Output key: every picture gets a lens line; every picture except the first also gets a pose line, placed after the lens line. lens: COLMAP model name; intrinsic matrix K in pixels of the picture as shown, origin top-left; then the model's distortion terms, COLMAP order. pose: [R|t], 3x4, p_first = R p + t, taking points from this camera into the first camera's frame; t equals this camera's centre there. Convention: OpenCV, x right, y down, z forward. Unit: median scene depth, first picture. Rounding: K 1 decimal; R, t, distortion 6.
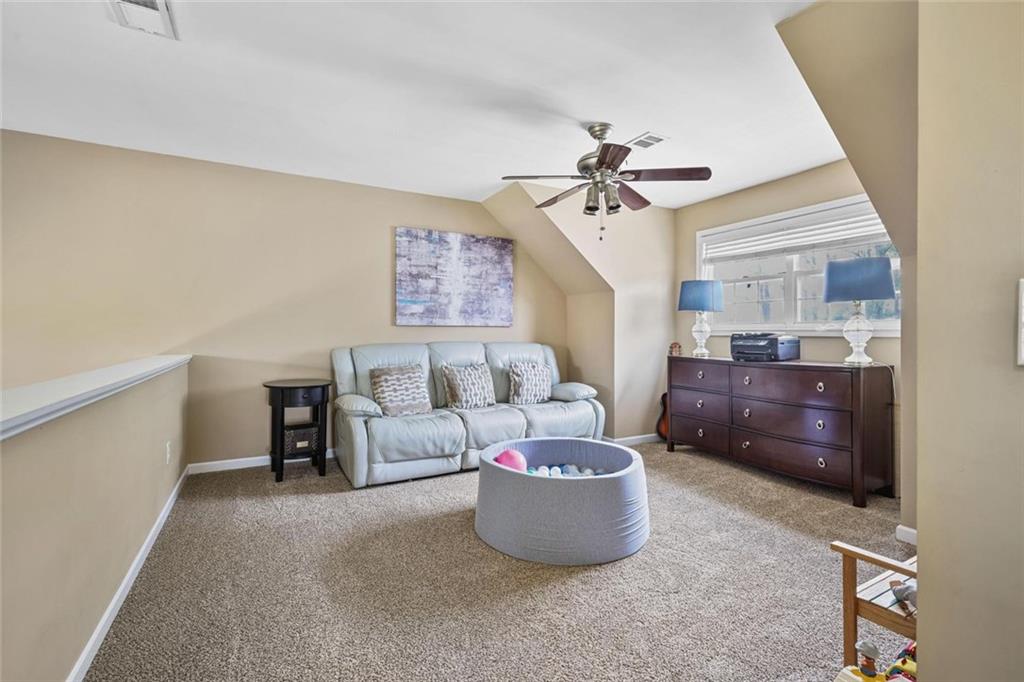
lens RADIAL K [[465.7, 0, 509.1], [0, 465.7, 334.6], [0, 0, 1]] dist [0.000817, 0.000692]
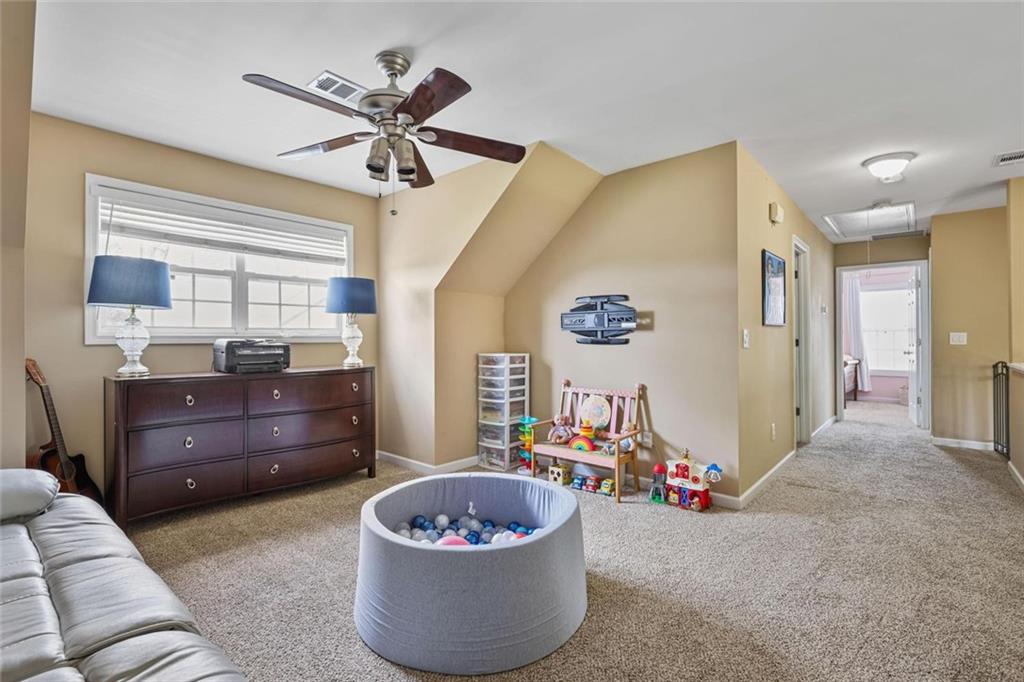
lens RADIAL K [[465.7, 0, 511.6], [0, 465.7, 343.9], [0, 0, 1]] dist [0.000817, 0.000692]
pose [[-0.345788, -0.011193, 0.938246, -0.530935], [0.006309, 0.999879, 0.014254, -0.006479], [-0.938291, 0.010848, -0.345676, 1.035591]]
